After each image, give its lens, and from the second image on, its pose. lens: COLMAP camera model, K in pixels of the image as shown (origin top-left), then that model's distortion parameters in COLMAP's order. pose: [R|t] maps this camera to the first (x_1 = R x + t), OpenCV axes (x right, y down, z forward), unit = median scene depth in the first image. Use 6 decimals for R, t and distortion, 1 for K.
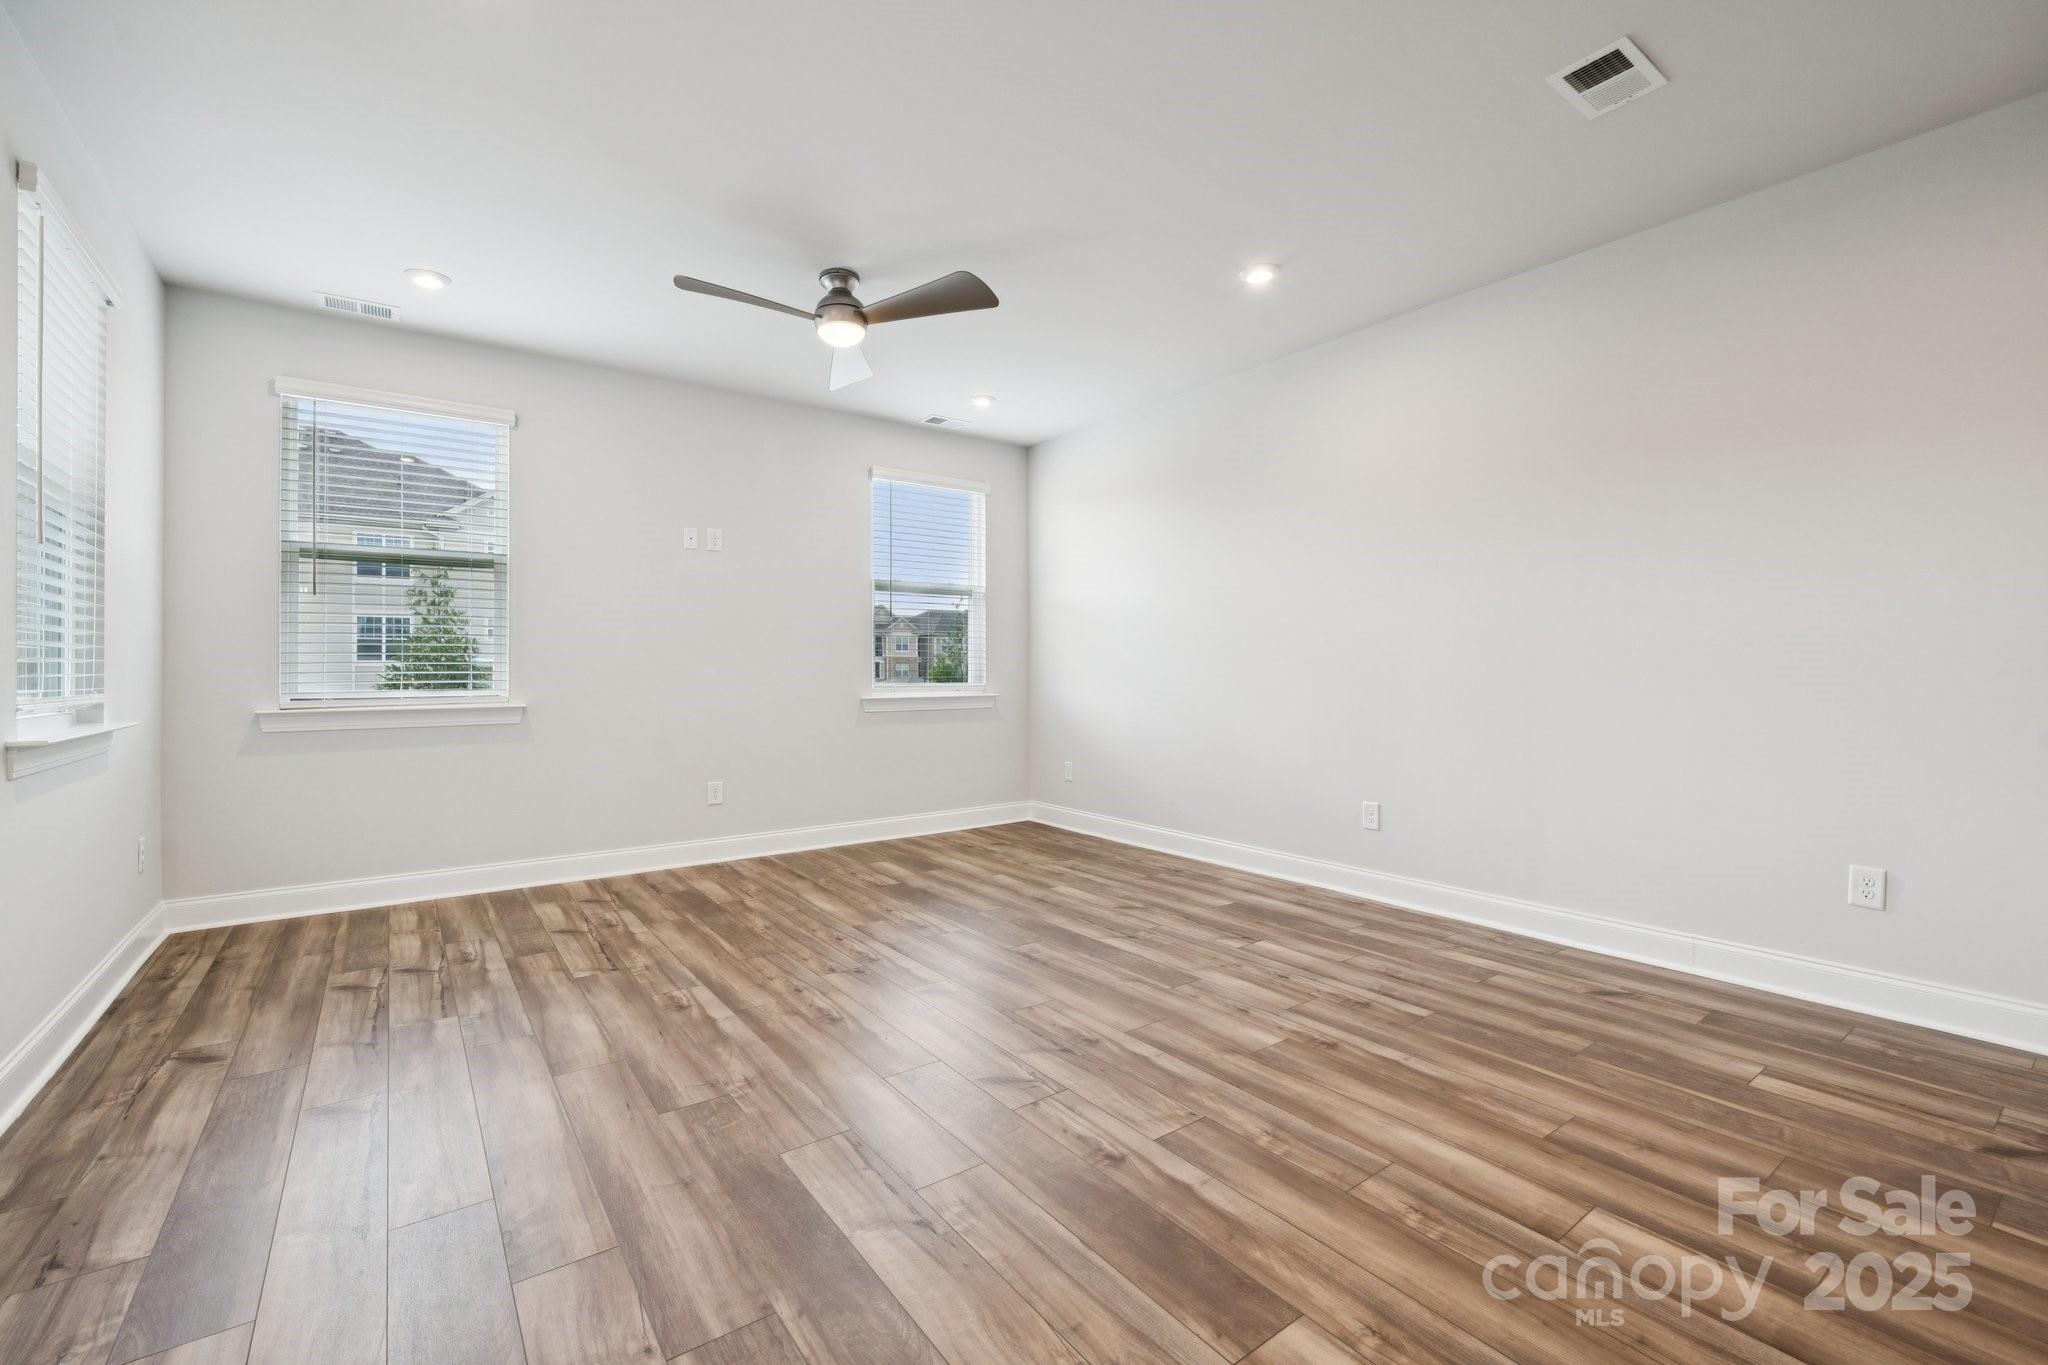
lens RADIAL K [[854.6, 0, 1035.7], [0, 854.6, 674.3], [0, 0, 1]] dist [-0.003122, 0.000751]
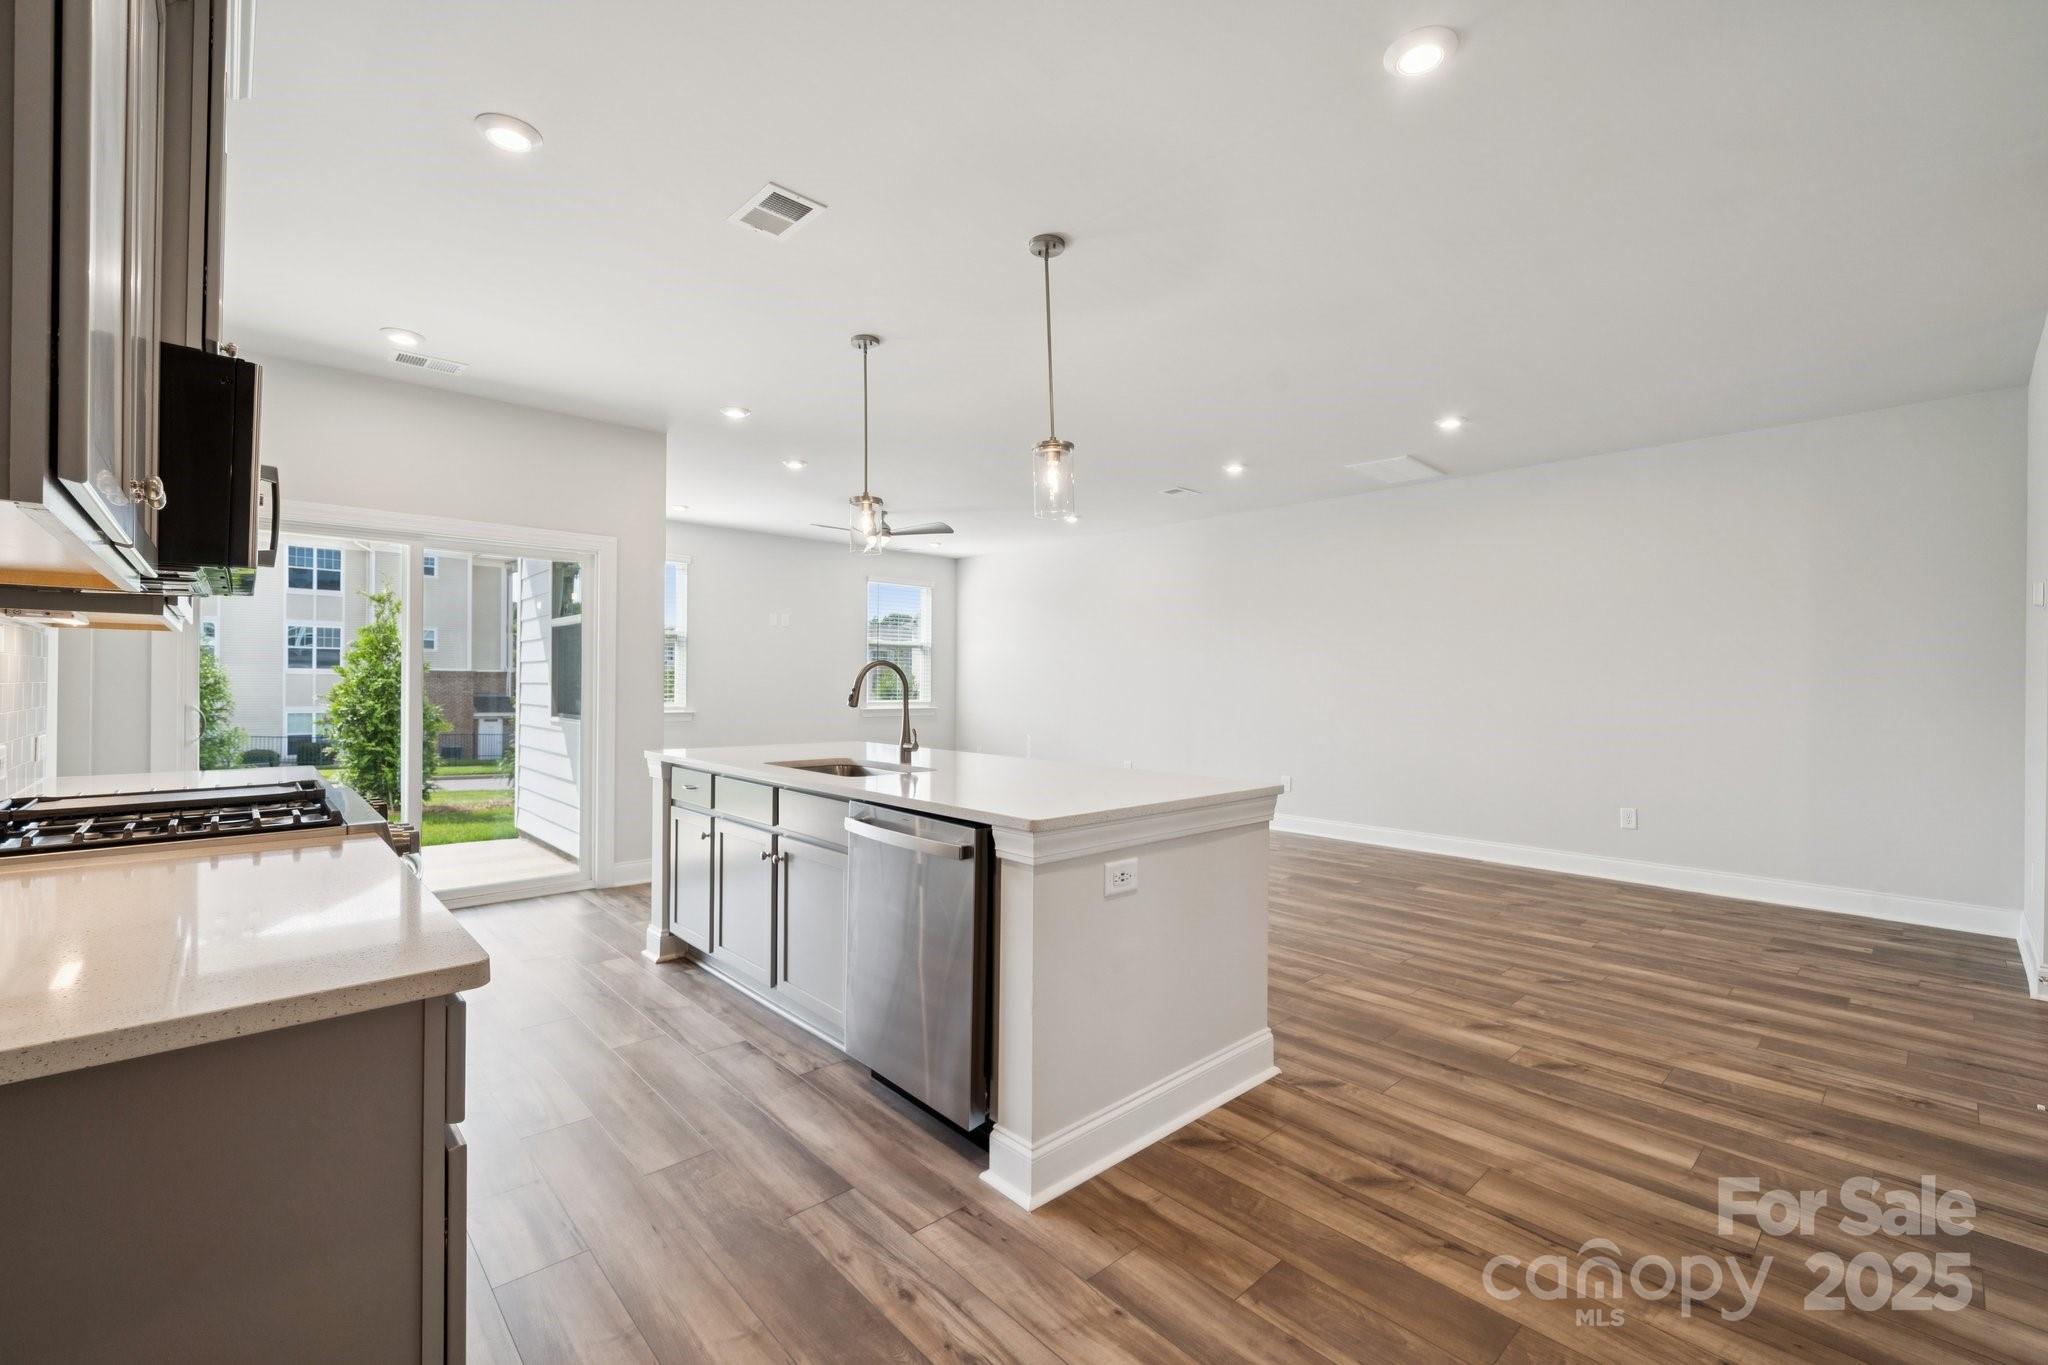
lens RADIAL K [[854.6, 0, 1019.7], [0, 854.6, 688.7], [0, 0, 1]] dist [-0.003122, 0.000751]
pose [[0.994937, 0.012752, 0.099692, -0.081968], [-0.012795, 0.999918, -0.000210, -0.028693], [-0.099686, -0.001067, 0.995018, -1.184977]]
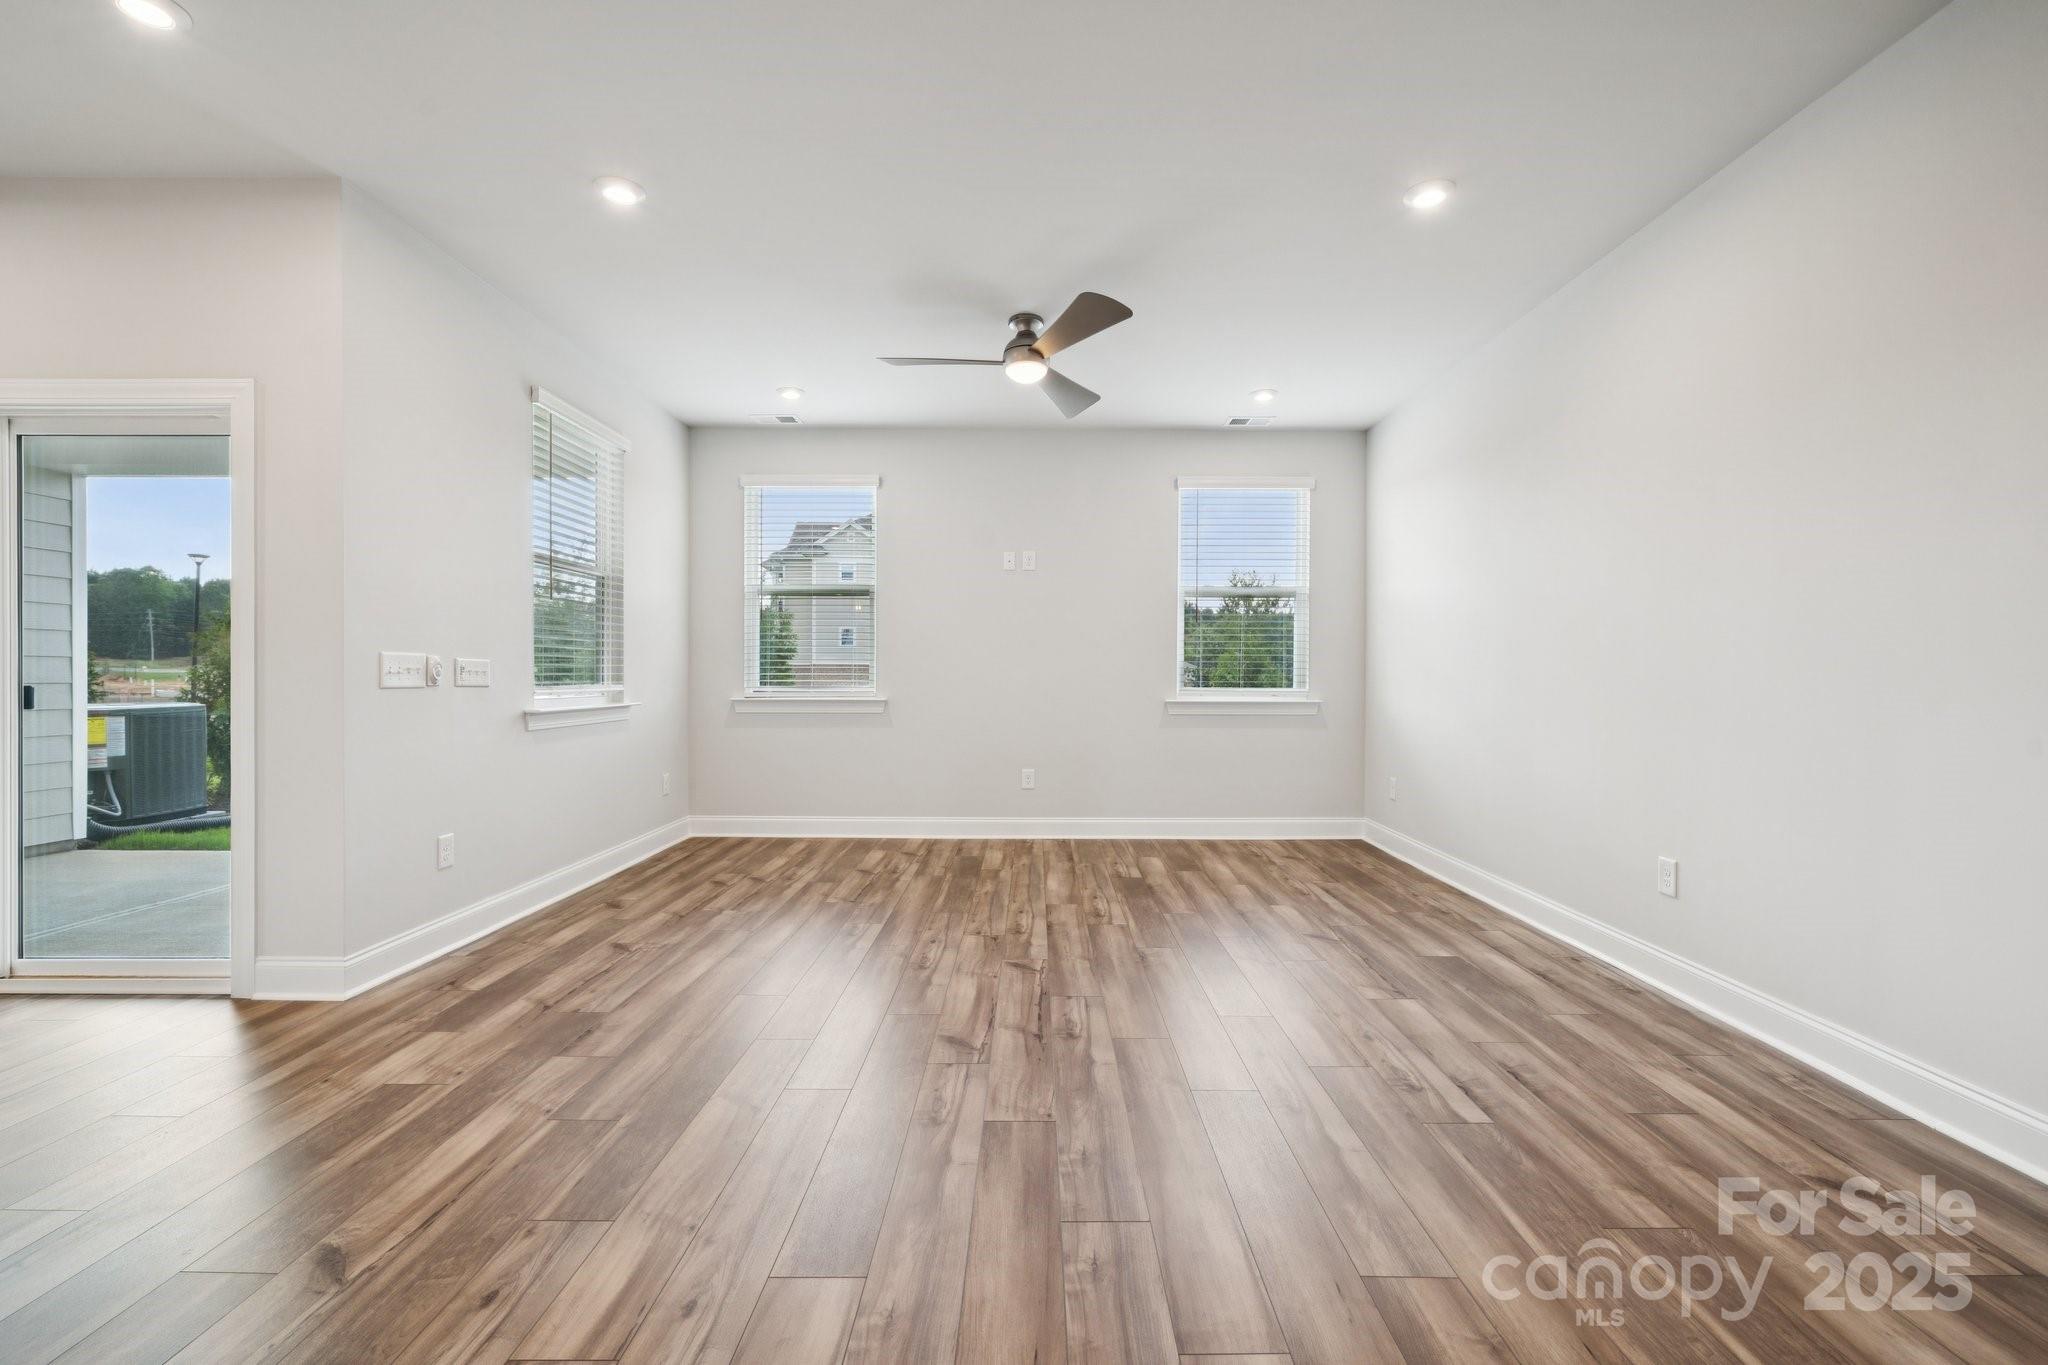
lens RADIAL K [[854.6, 0, 1041.5], [0, 854.6, 684.7], [0, 0, 1]] dist [-0.003122, 0.000751]
pose [[0.803827, 0.012095, -0.594741, 0.464725], [-0.008481, 0.999925, 0.008873, 0.000405], [0.594803, -0.002088, 0.803869, 0.114954]]
